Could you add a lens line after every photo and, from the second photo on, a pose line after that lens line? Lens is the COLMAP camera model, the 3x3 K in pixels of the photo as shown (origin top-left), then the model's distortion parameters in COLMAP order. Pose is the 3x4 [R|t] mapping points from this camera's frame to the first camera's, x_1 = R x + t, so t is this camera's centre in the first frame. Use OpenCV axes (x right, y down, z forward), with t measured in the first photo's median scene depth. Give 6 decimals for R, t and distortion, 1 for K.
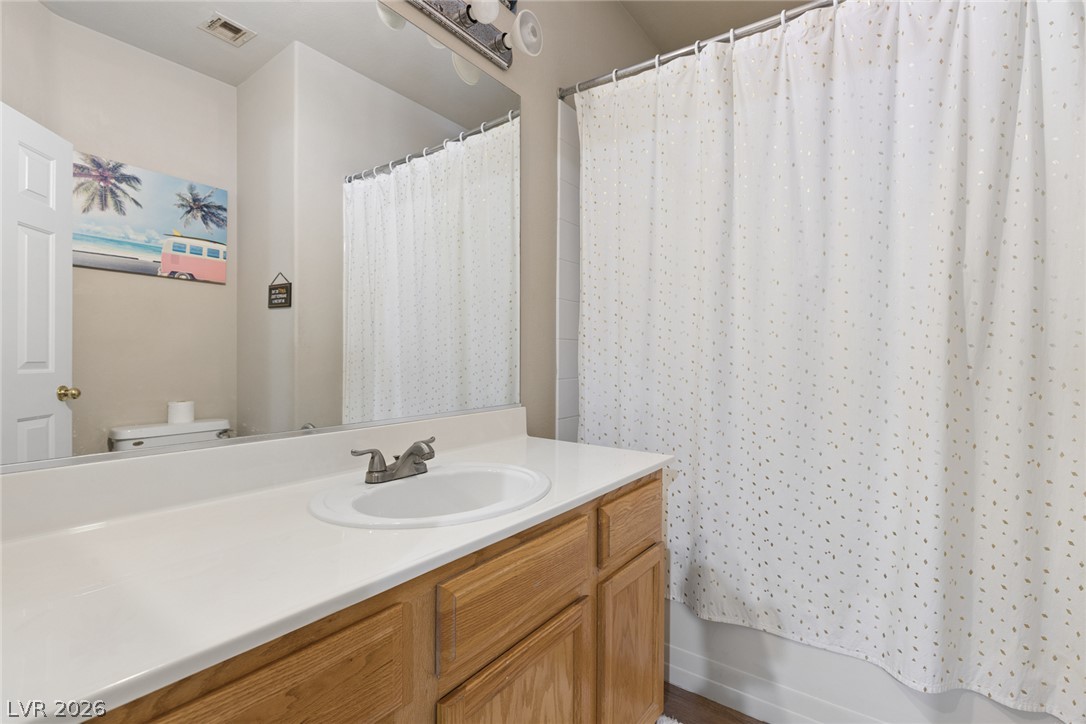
lens RADIAL K [[491.0, 0, 545.5], [0, 491.0, 356.8], [0, 0, 1]] dist [0.003163, -0.001678]
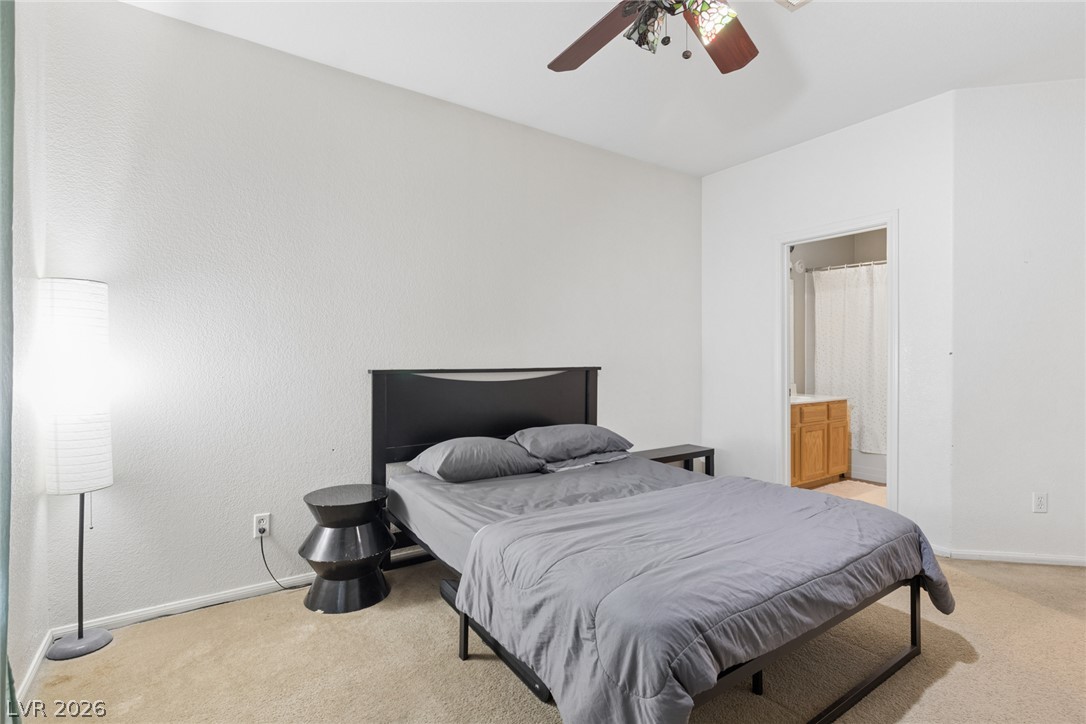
lens RADIAL K [[511.3, 0, 547.3], [0, 511.3, 355.6], [0, 0, 1]] dist [0.002712, 0.000397]
pose [[0.944379, -0.003333, -0.328841, -0.496572], [0.000237, 0.999955, -0.009454, -0.043219], [0.328858, 0.008850, 0.944338, -2.705042]]
